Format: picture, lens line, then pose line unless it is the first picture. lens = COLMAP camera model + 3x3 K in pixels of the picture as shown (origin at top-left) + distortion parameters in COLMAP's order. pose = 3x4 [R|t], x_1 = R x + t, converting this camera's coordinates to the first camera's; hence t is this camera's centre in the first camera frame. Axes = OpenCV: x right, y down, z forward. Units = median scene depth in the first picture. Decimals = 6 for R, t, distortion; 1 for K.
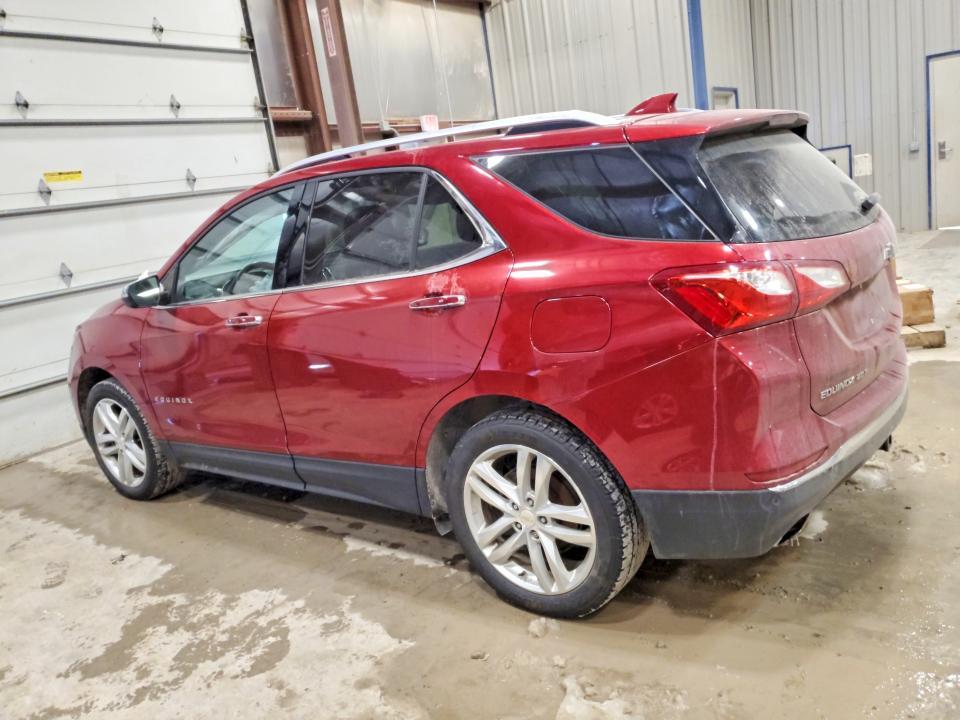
lens RADIAL K [[676.9, 0, 474.9], [0, 676.9, 356.8], [0, 0, 1]] dist [0.018138, -0.009077]
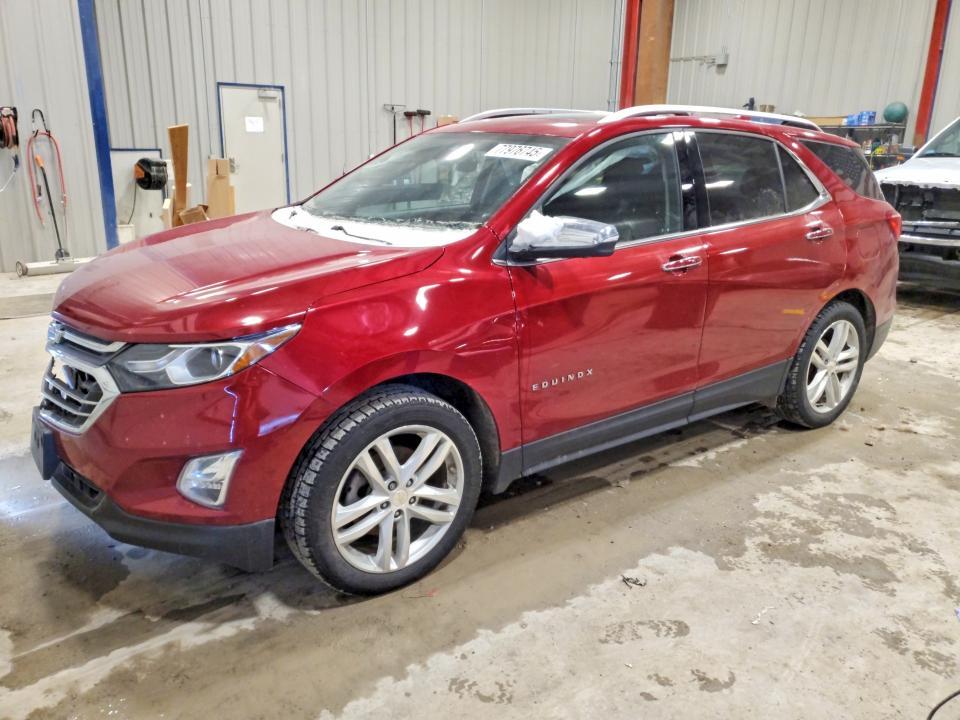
lens RADIAL K [[676.9, 0, 476.2], [0, 676.9, 356.6], [0, 0, 1]] dist [0.018138, -0.009077]
pose [[0.344759, -0.134407, 0.929019, -1.345223], [0.152091, 0.984617, 0.086009, -0.047254], [-0.926288, 0.111643, 0.359897, 0.919103]]
